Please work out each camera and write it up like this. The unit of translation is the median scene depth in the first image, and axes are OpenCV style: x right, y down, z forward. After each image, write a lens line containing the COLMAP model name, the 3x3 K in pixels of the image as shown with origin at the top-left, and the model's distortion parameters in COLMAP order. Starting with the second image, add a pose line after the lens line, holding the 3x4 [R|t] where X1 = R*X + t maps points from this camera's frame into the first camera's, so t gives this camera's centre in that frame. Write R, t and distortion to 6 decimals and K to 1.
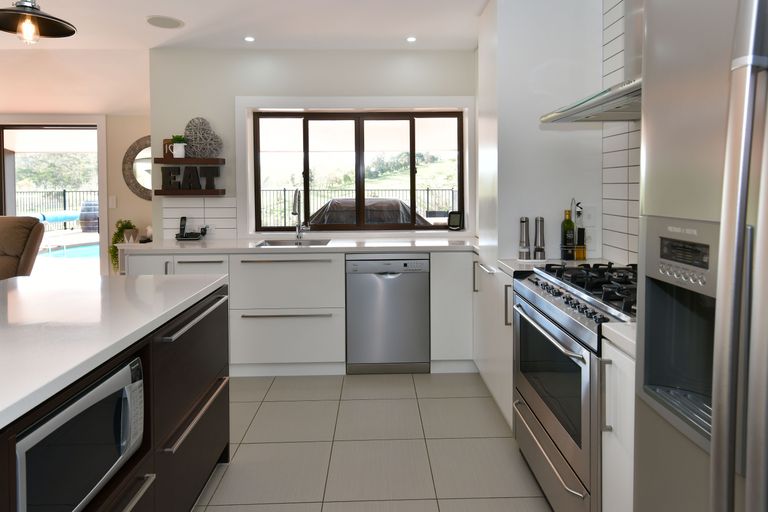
lens RADIAL K [[464.9, 0, 384.0], [0, 464.9, 256.0], [0, 0, 1]] dist [-0.003141, -0.001137]
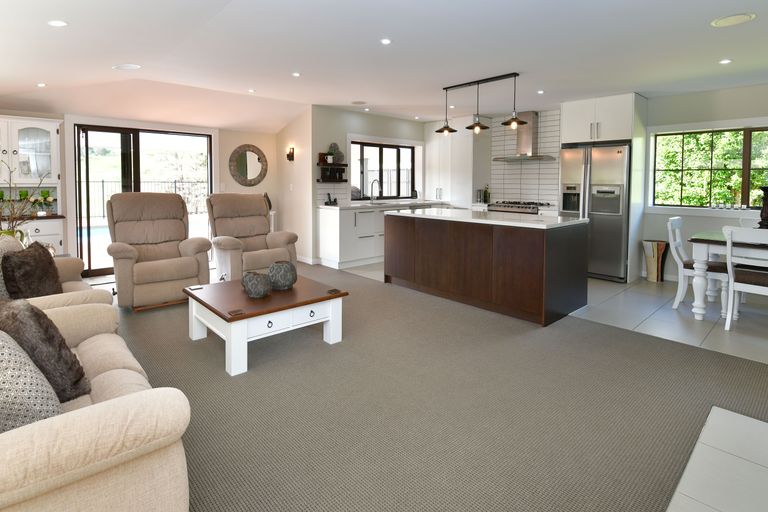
lens RADIAL K [[396.7, 0, 384.0], [0, 396.7, 256.0], [0, 0, 1]] dist [0.001071, 0.000108]
pose [[0.752628, -0.113841, 0.648530, -1.349604], [0.089442, 0.993487, 0.070595, 0.079890], [-0.652343, 0.004874, 0.757908, -0.408124]]
